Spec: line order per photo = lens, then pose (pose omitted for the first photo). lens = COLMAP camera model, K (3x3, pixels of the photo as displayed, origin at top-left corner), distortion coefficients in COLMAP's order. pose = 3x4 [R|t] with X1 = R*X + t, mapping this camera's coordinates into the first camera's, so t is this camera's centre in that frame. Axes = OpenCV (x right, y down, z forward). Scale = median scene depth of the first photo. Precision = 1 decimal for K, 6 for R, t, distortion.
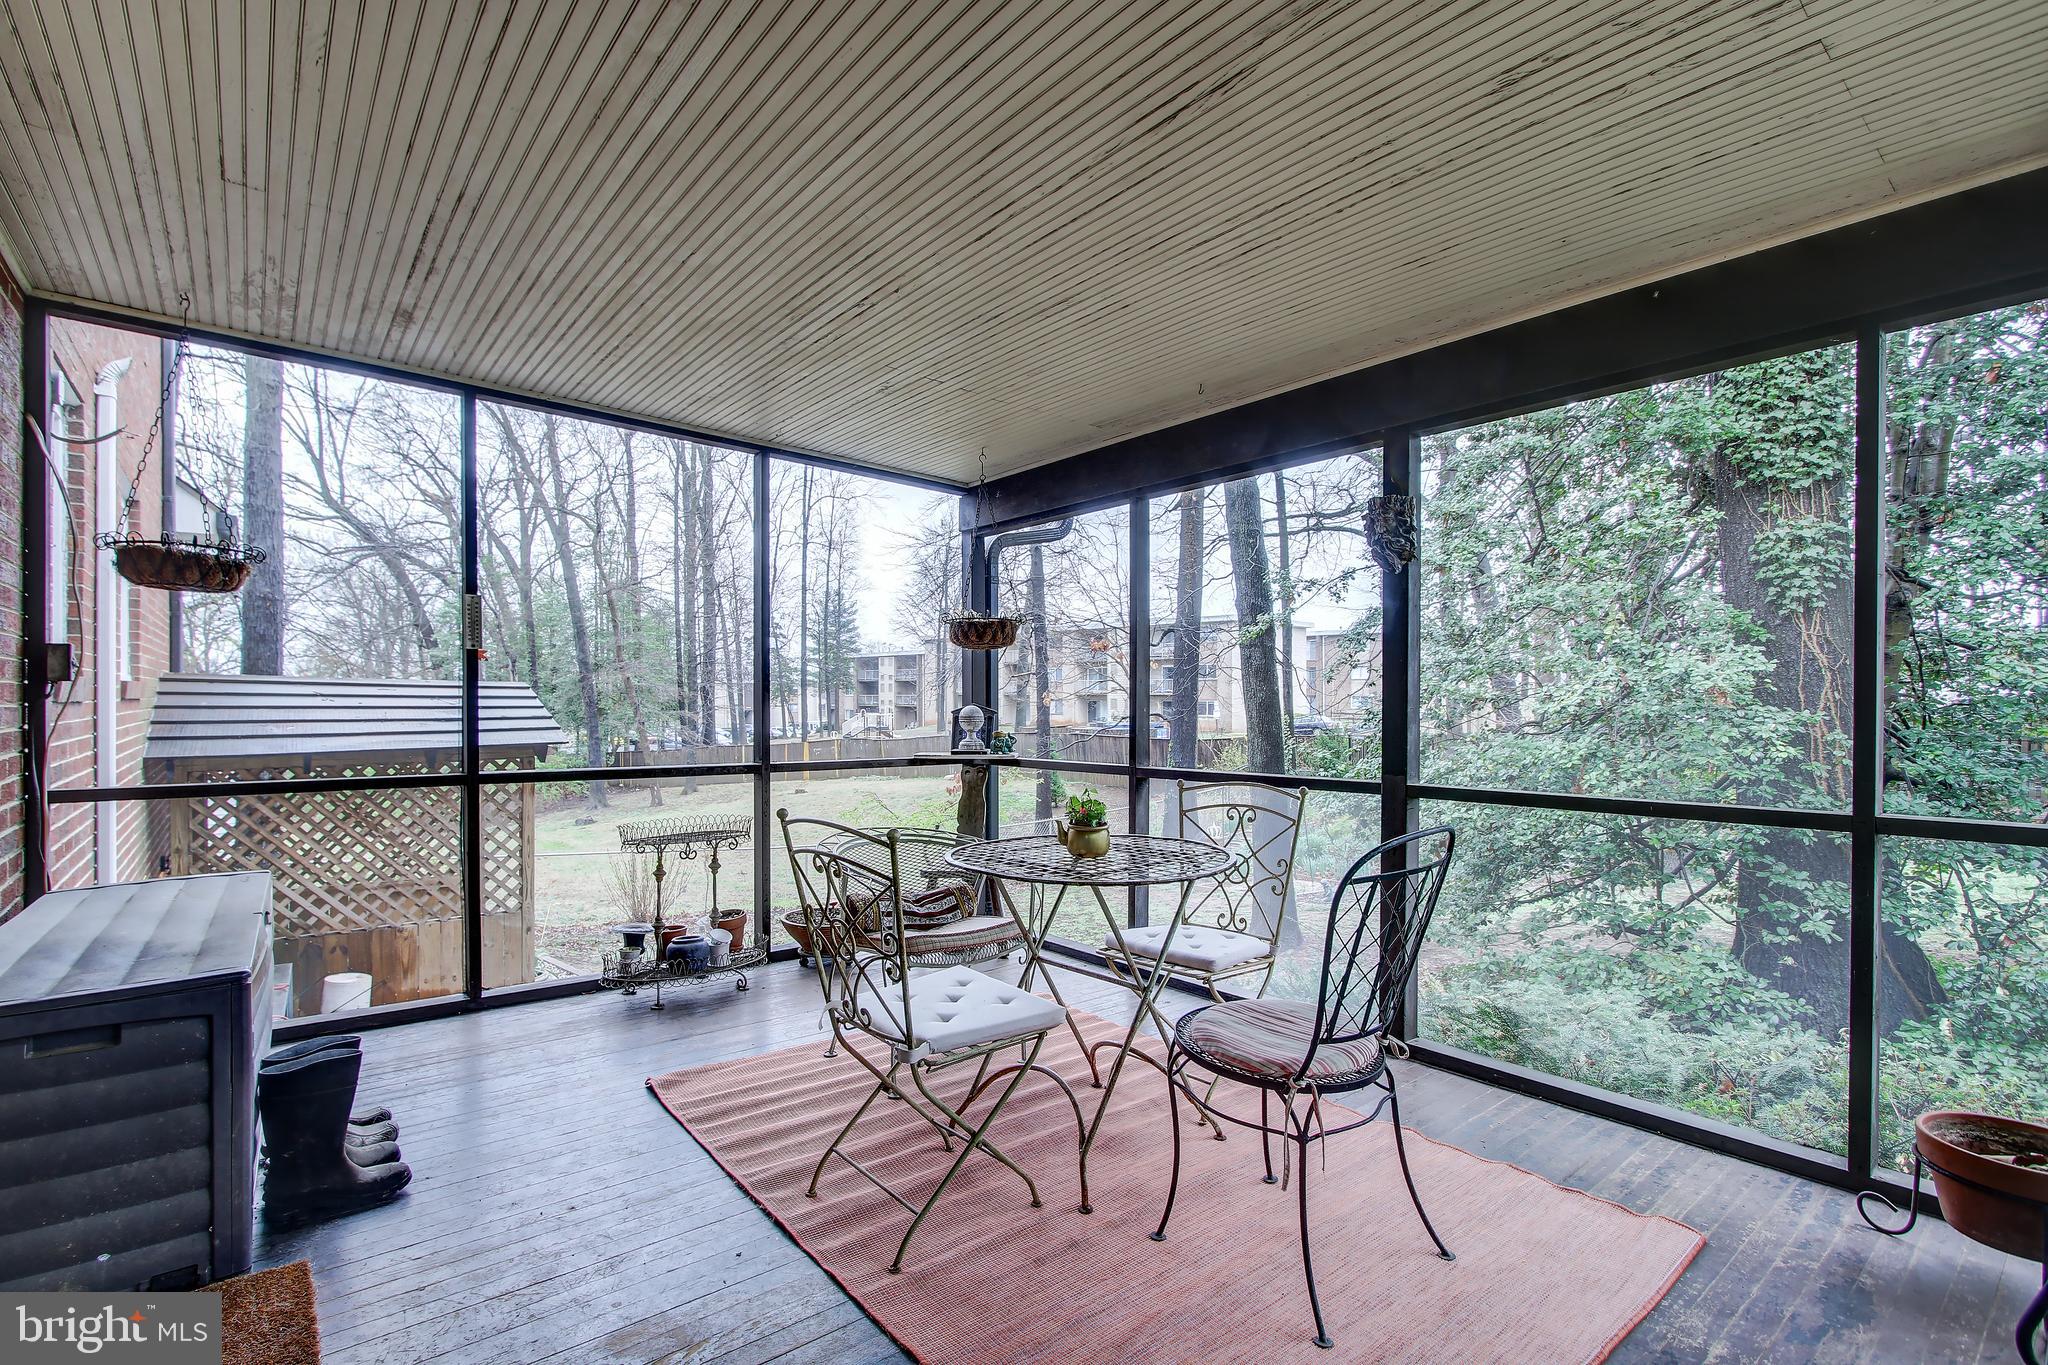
lens RADIAL K [[955.7, 0, 1011.6], [0, 955.7, 688.9], [0, 0, 1]] dist [0.001944, 0.000143]
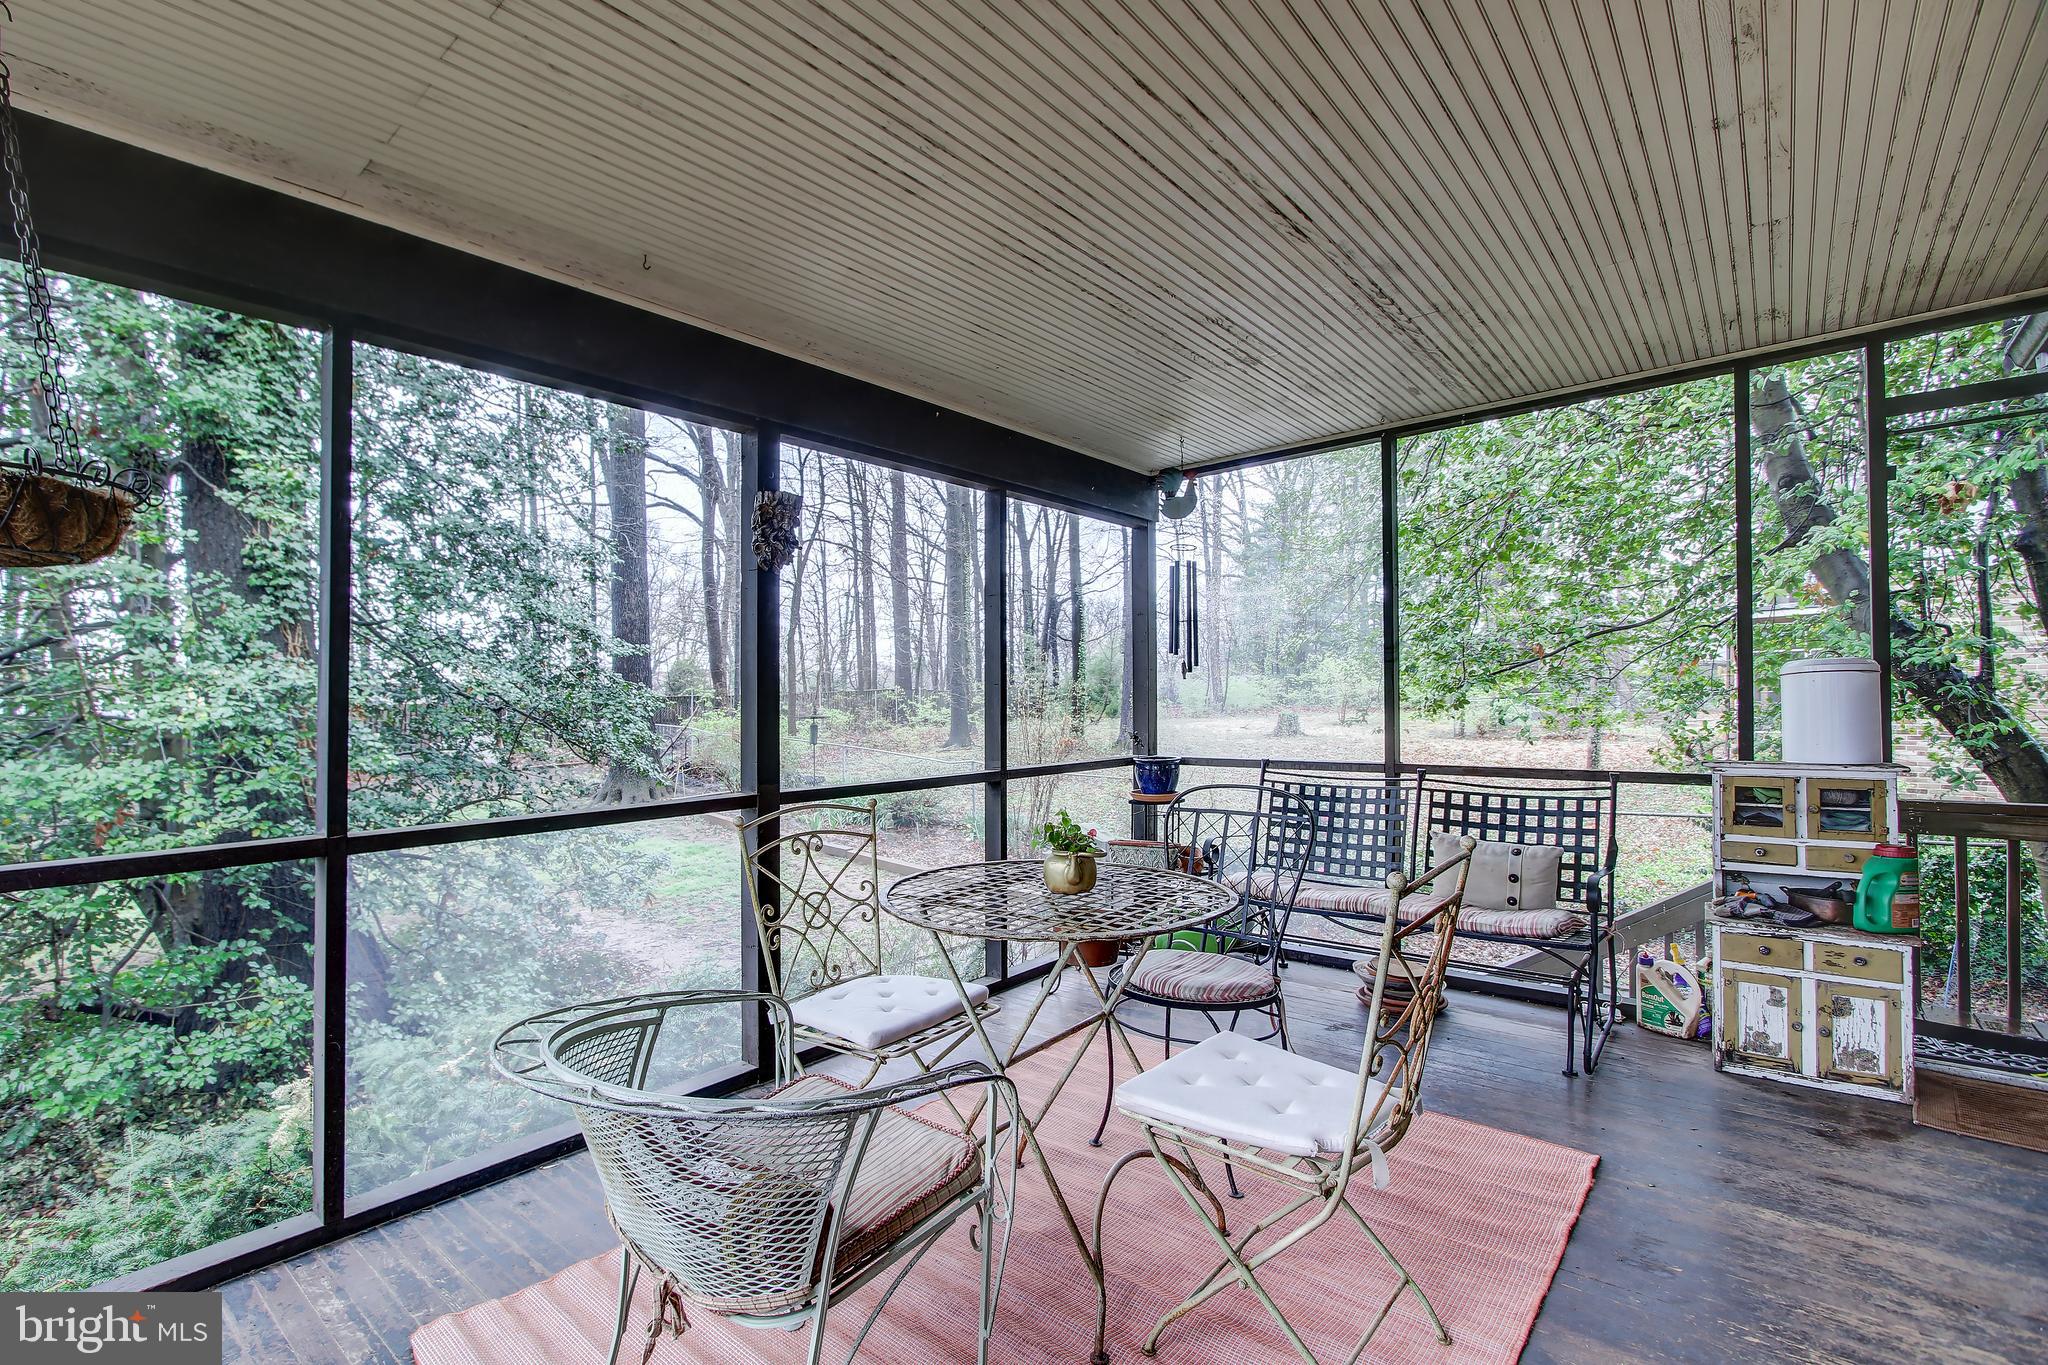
lens RADIAL K [[898.1, 0, 1012.7], [0, 898.1, 681.4], [0, 0, 1]] dist [-0.002905, -0.000133]
pose [[-0.197018, 0.015637, 0.980275, -0.437810], [0.011219, 0.999843, -0.013694, 0.003404], [-0.980336, 0.008300, -0.197162, 0.777710]]
